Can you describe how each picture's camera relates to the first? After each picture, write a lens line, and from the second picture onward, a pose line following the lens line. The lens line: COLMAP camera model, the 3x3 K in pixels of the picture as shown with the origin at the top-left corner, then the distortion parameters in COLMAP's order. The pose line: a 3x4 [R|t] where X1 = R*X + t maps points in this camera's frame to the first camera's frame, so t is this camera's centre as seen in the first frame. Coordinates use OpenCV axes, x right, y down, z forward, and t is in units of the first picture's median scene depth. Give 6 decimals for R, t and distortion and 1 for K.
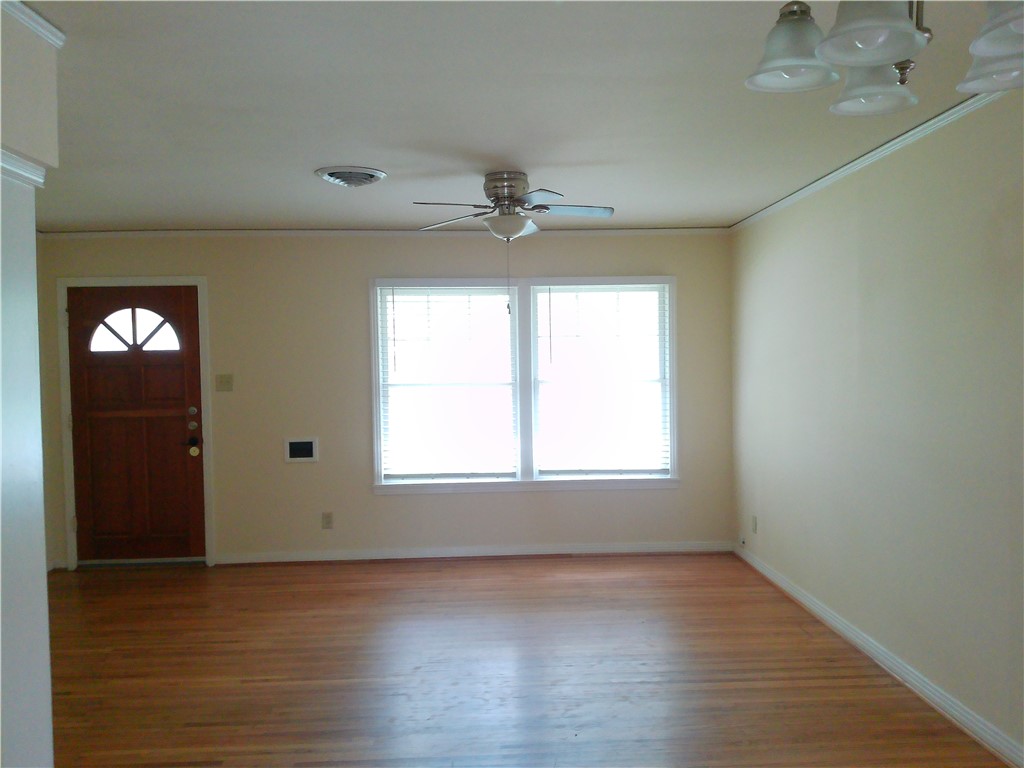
lens RADIAL K [[830.5, 0, 520.0], [0, 830.5, 384.1], [0, 0, 1]] dist [0.116414, -0.263152]
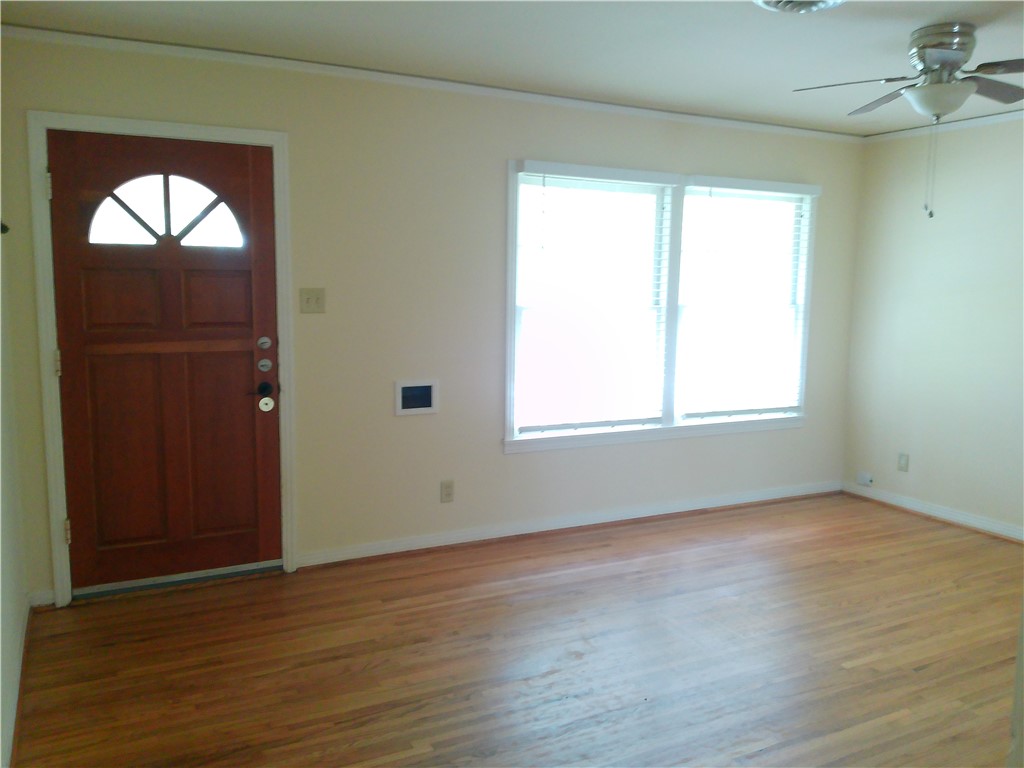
lens RADIAL K [[844.4, 0, 512.0], [0, 844.4, 384.0], [0, 0, 1]] dist [0.071972, -0.138491]
pose [[0.907108, -0.024651, 0.420175, -0.493648], [-0.014915, 0.995774, 0.090620, 0.001142], [-0.420633, -0.088469, 0.902907, 0.321226]]
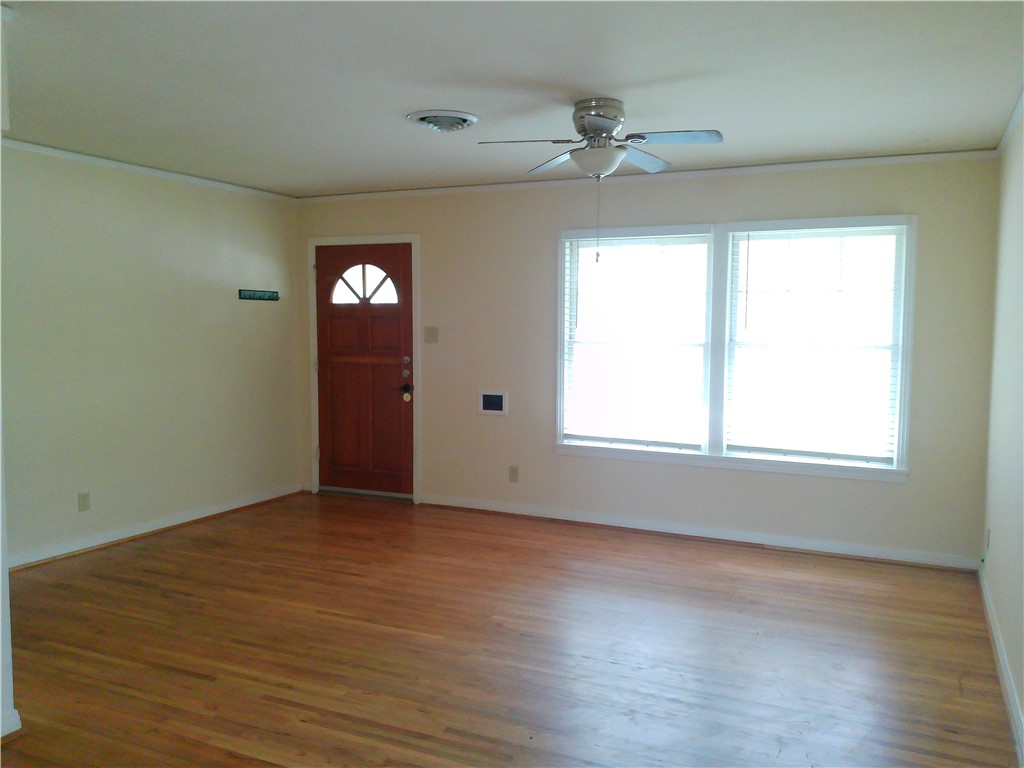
lens RADIAL K [[830.5, 0, 520.0], [0, 830.5, 384.1], [0, 0, 1]] dist [0.116414, -0.263152]
pose [[0.881440, 0.056557, -0.468897, 0.243513], [-0.035424, 0.997925, 0.053775, 0.000272], [0.470965, -0.030789, 0.881614, 0.124683]]
